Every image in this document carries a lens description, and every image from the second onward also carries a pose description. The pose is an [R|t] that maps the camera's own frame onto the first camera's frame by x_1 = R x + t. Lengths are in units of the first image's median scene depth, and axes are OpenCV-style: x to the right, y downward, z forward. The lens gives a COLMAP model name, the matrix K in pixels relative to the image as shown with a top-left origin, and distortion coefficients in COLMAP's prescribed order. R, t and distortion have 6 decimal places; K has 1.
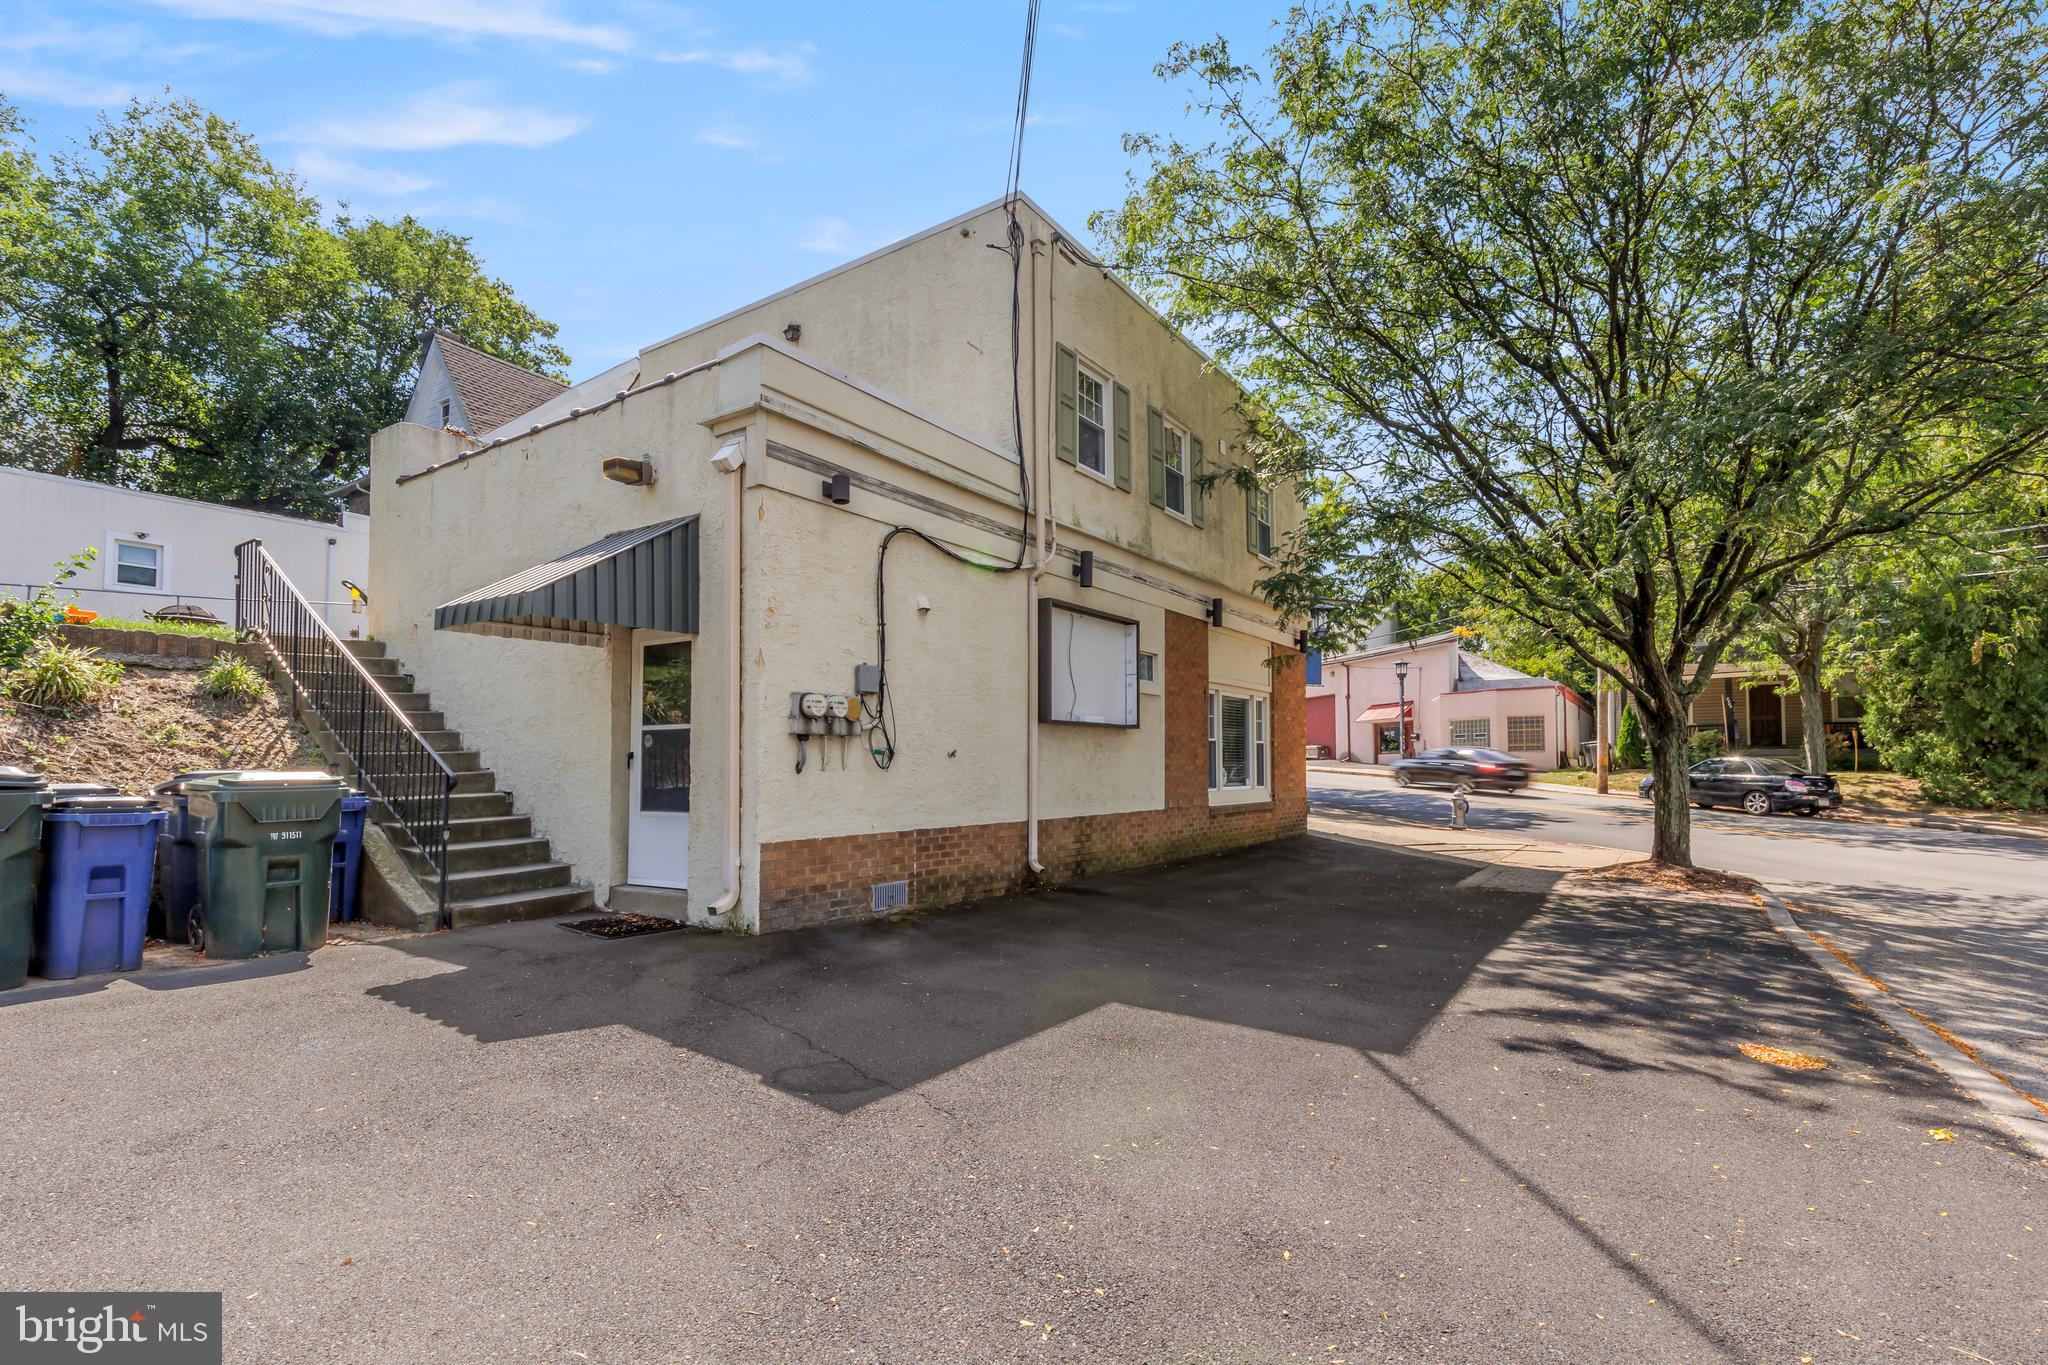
lens RADIAL K [[937.5, 0, 1016.2], [0, 937.5, 684.9], [0, 0, 1]] dist [0.010843, -0.001907]
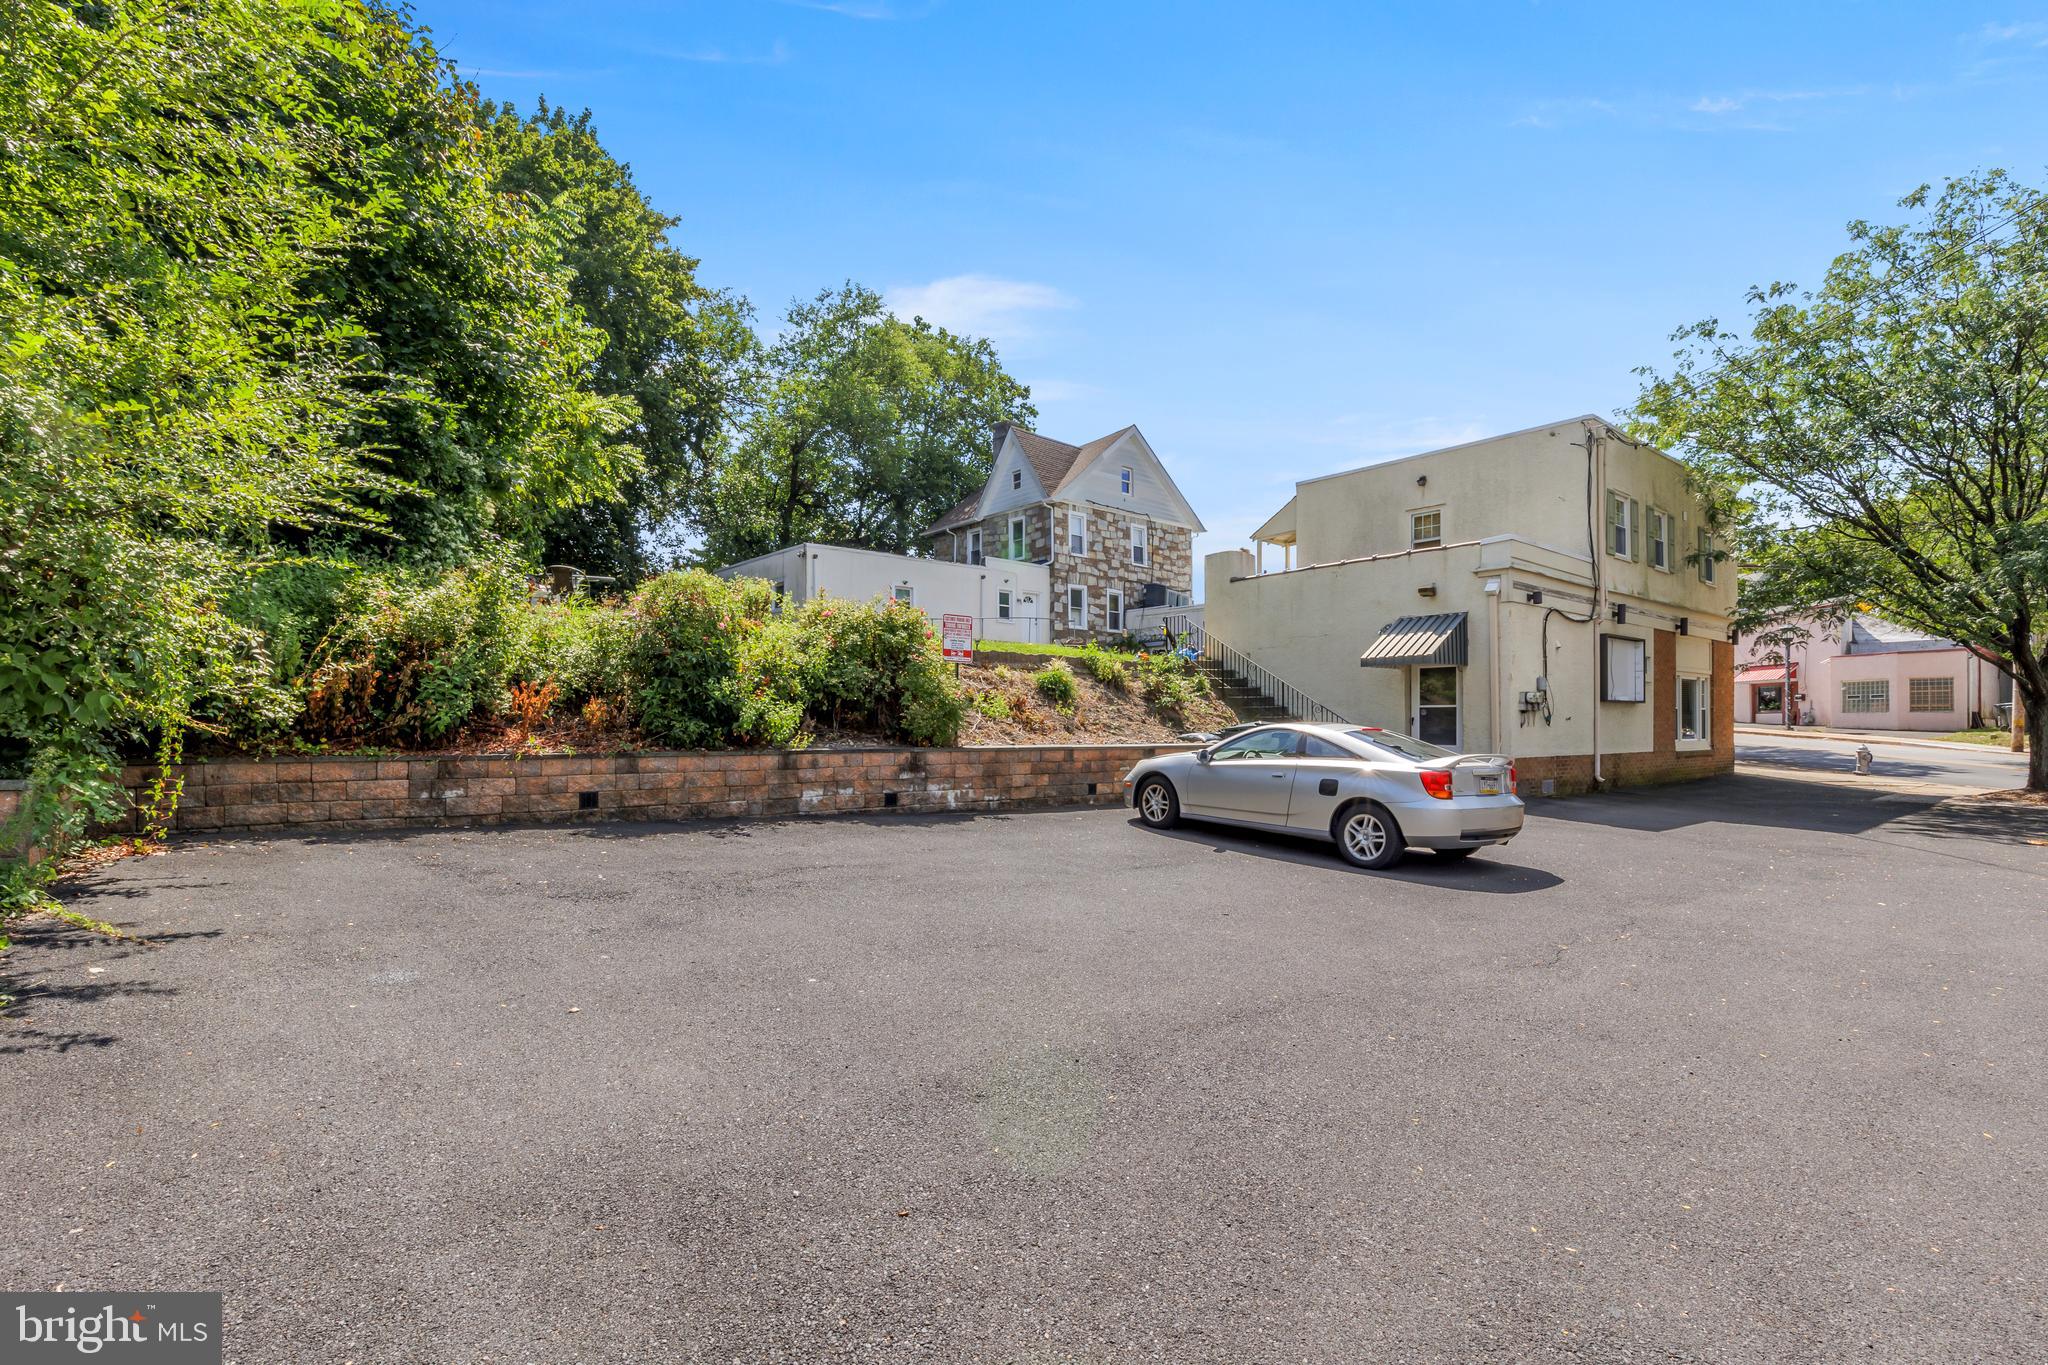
lens RADIAL K [[937.5, 0, 1017.2], [0, 937.5, 678.9], [0, 0, 1]] dist [0.010843, -0.001907]
pose [[0.962687, -0.008147, -0.270493, -0.494882], [0.019118, 0.999097, 0.037950, -0.081910], [0.269940, -0.041705, 0.961974, -0.930150]]
